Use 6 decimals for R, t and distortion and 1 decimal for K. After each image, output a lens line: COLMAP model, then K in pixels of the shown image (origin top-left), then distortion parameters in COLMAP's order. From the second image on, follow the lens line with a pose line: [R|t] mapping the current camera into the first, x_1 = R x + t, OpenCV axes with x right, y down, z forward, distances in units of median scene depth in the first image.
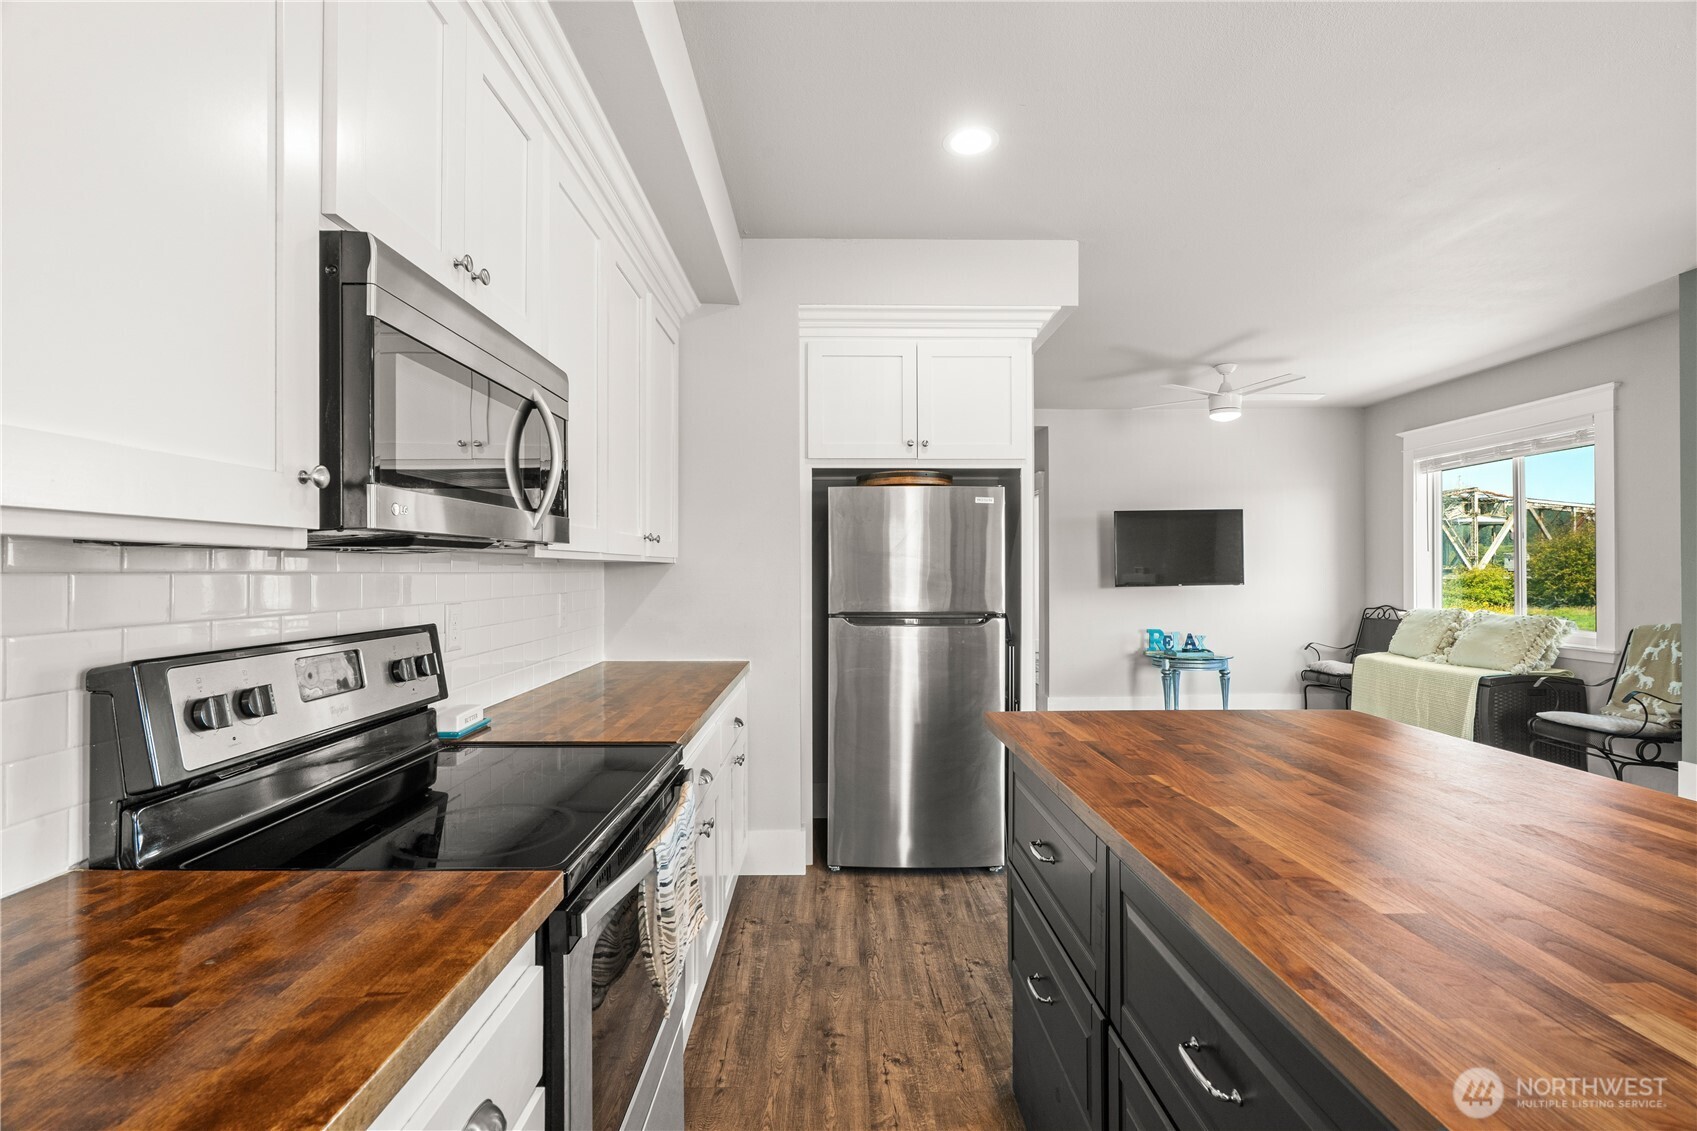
lens RADIAL K [[783.0, 0, 905.4], [0, 783.0, 554.6], [0, 0, 1]] dist [-0.003046, 0.000950]
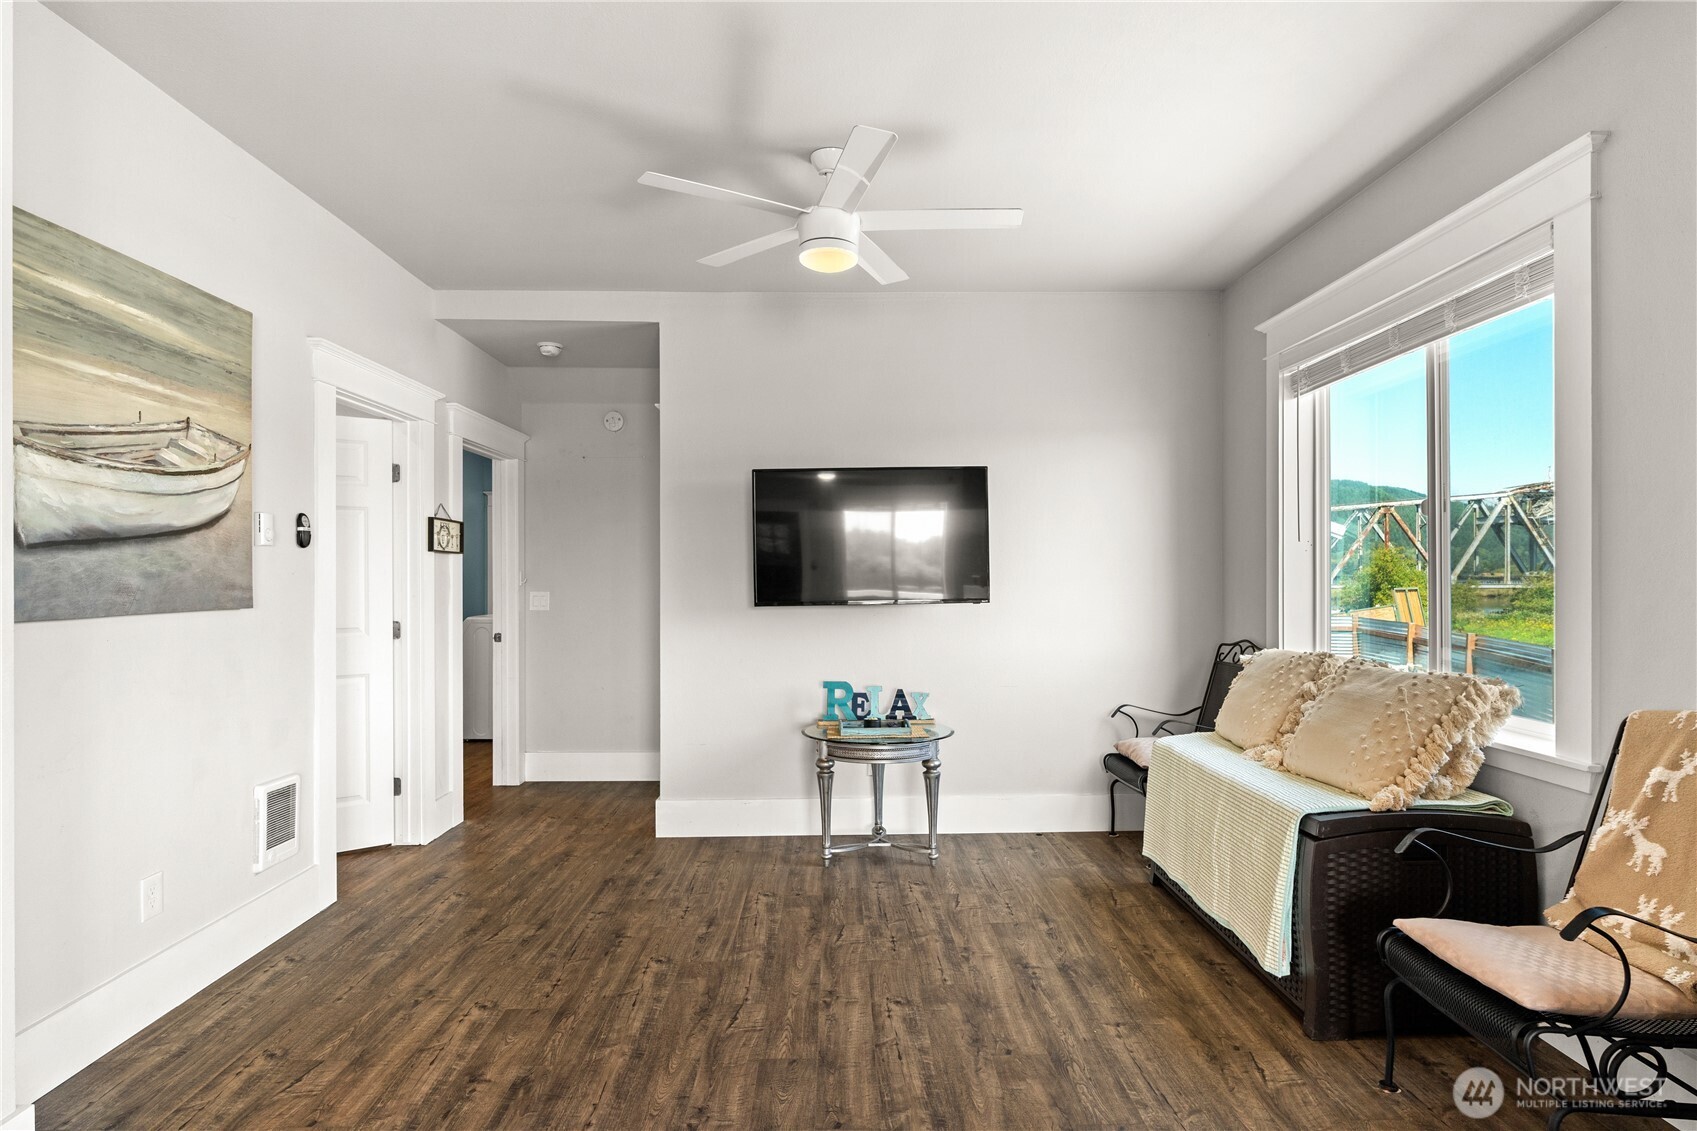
lens RADIAL K [[899.0, 0, 901.9], [0, 899.0, 563.2], [0, 0, 1]] dist [-0.015163, 0.000480]
pose [[0.999931, -0.000628, -0.011734, 0.502073], [0.000689, 0.999986, 0.005184, 0.009145], [0.011730, -0.005191, 0.999918, 0.475855]]
